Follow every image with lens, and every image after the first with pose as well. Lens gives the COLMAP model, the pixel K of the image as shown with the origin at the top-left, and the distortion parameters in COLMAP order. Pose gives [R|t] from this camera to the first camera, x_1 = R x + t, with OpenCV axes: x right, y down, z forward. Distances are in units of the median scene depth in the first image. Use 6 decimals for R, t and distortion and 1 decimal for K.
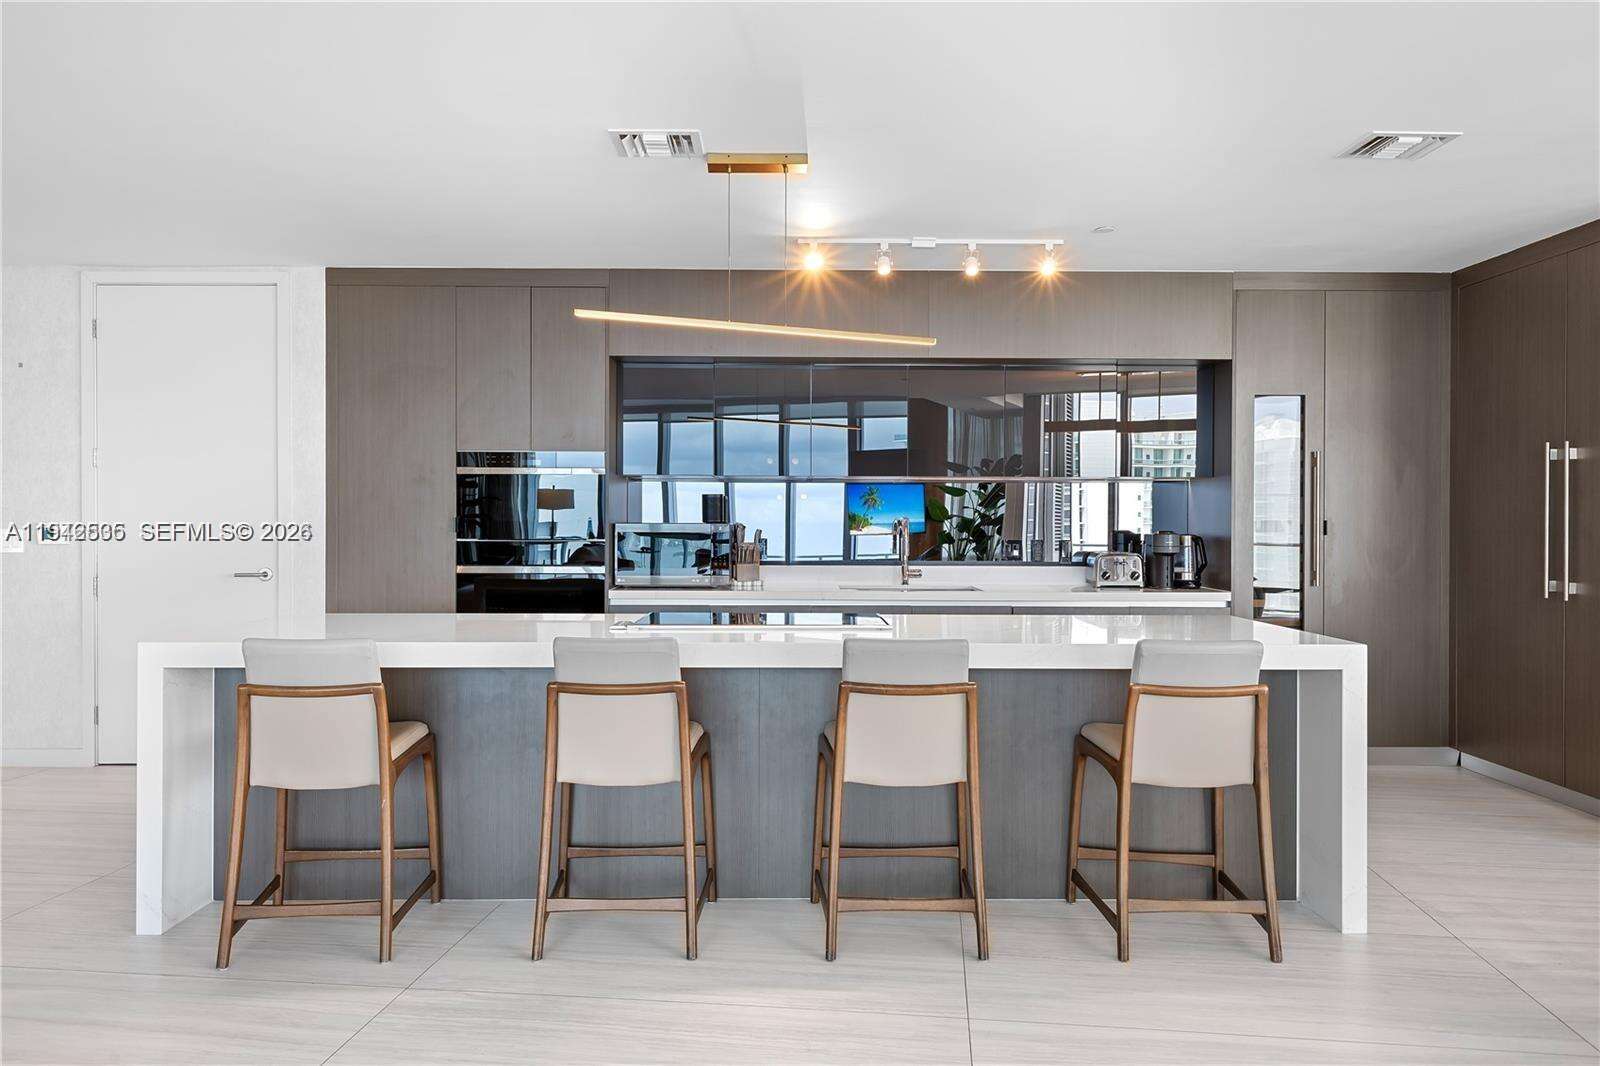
lens RADIAL K [[1079.8, 0, 799.2], [0, 1079.8, 532.1], [0, 0, 1]] dist [-0.006167, 0.001016]
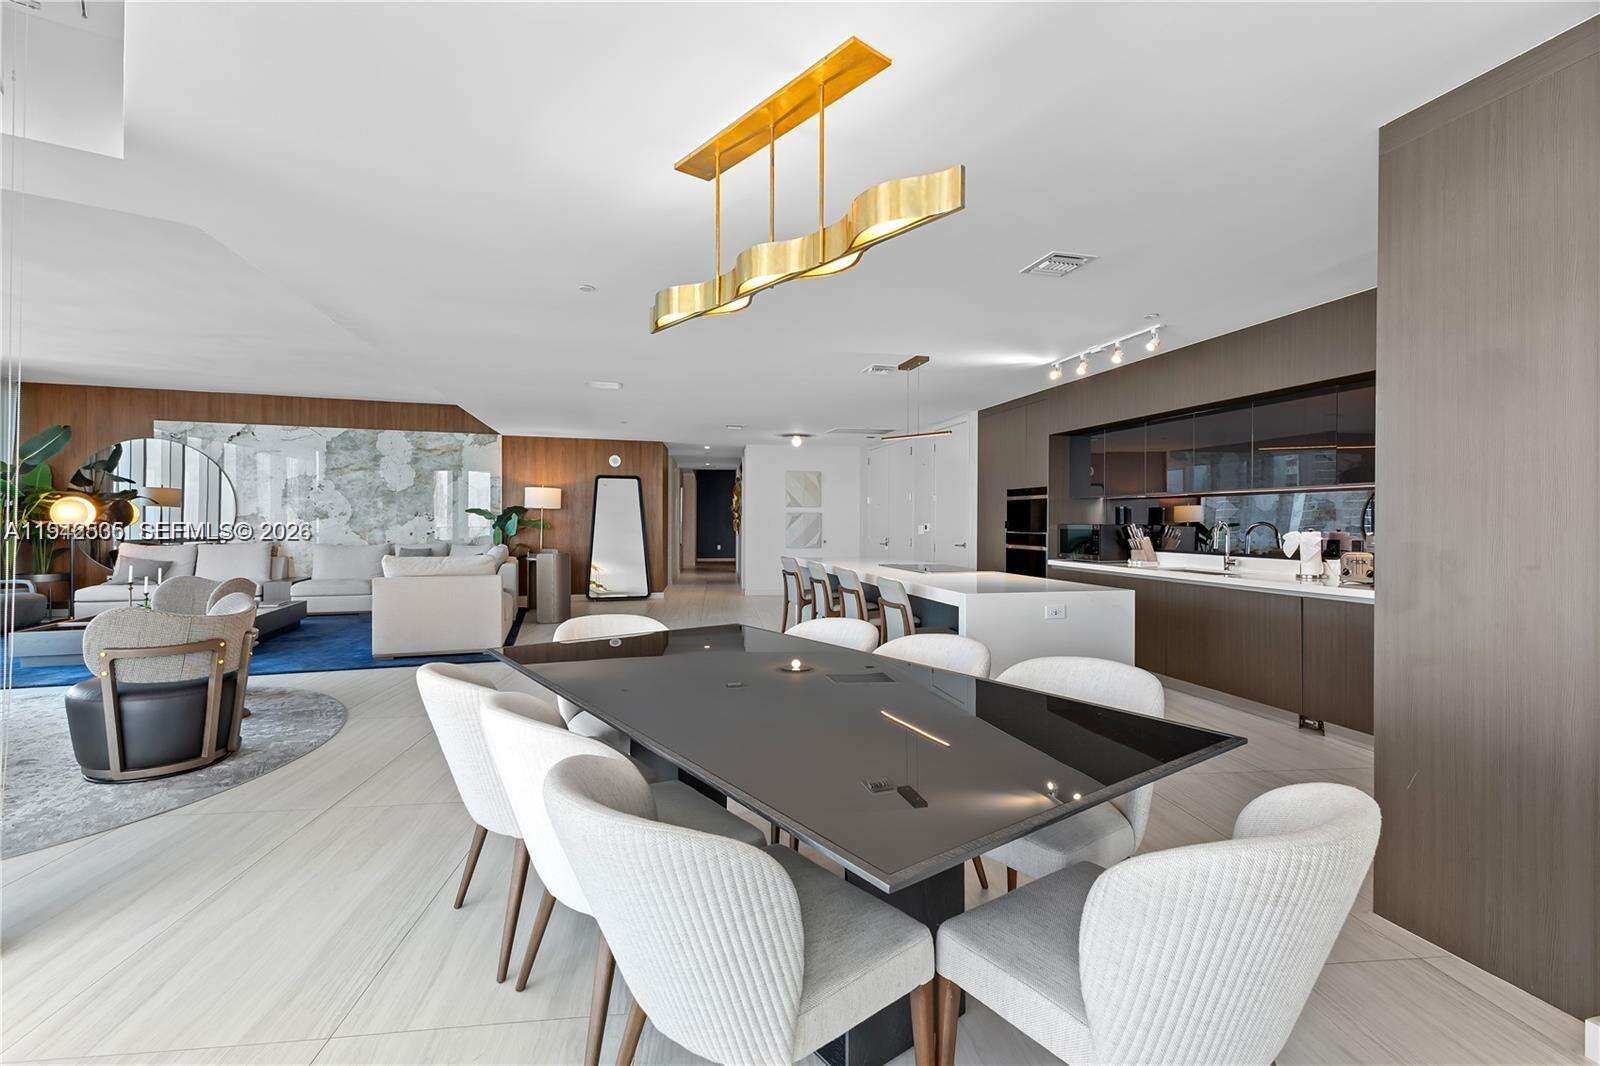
lens RADIAL K [[706.3, 0, 794.5], [0, 706.3, 531.4], [0, 0, 1]] dist [0.018954, -0.005215]
pose [[0.255597, 0.014796, -0.966670, 0.916302], [-0.016478, 0.999804, 0.010947, -0.001845], [0.966643, 0.013131, 0.255791, 0.255804]]
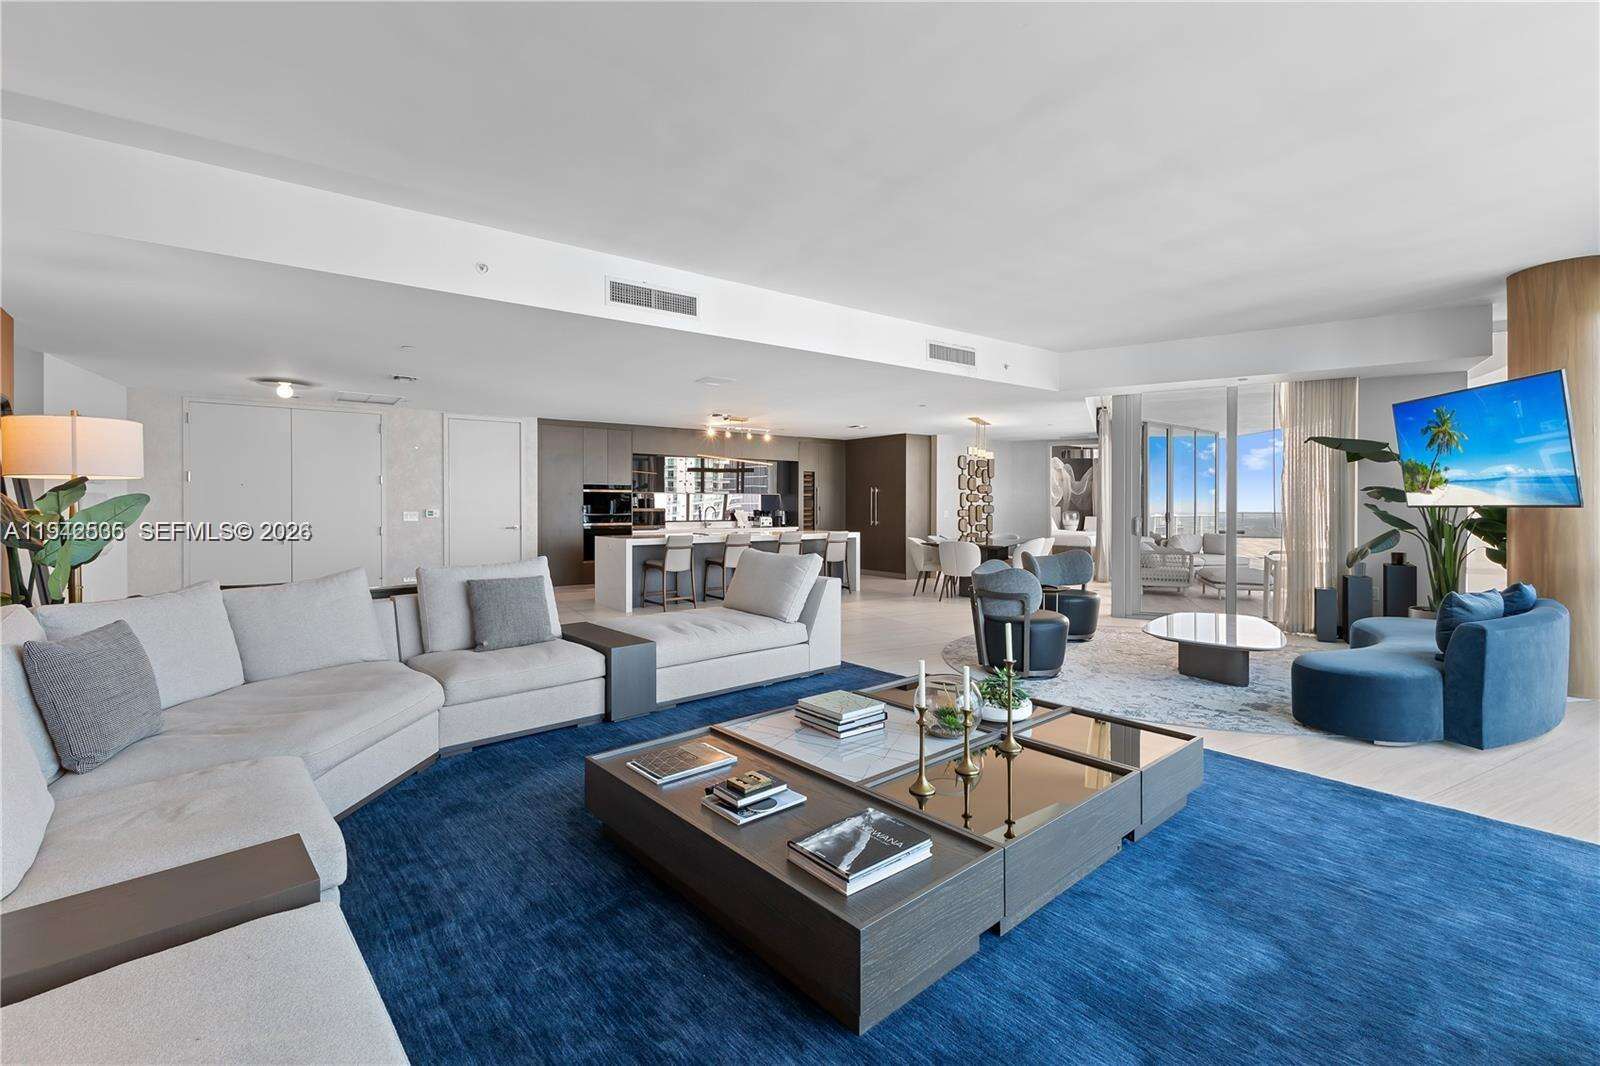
lens RADIAL K [[706.3, 0, 792.2], [0, 706.3, 515.4], [0, 0, 1]] dist [0.018954, -0.005215]
pose [[0.810207, -0.011581, 0.586029, -1.005181], [0.008991, 0.999933, 0.007330, 0.000588], [-0.586075, -0.000670, 0.810257, -0.893375]]
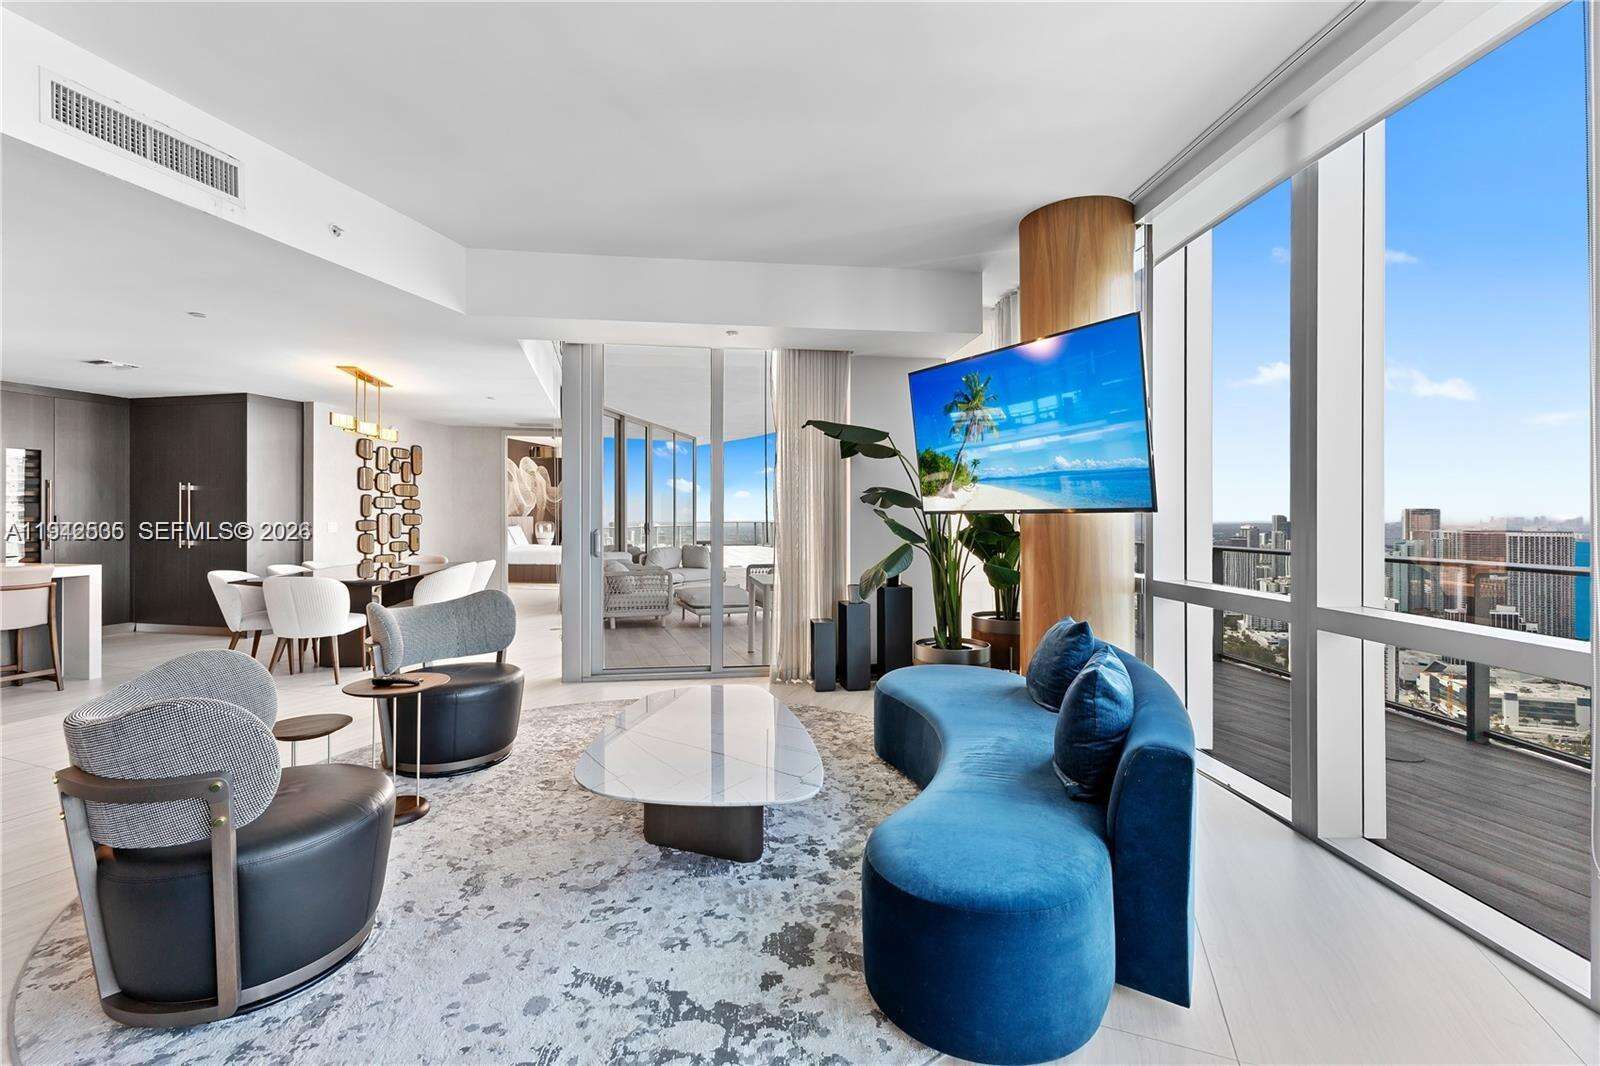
lens RADIAL K [[706.3, 0, 805.8], [0, 706.3, 513.4], [0, 0, 1]] dist [0.018954, -0.005215]
pose [[0.242598, 0.000281, 0.970127, -0.441220], [0.011107, 0.999934, -0.003067, 0.004253], [-0.970063, 0.011520, 0.242579, -0.637160]]
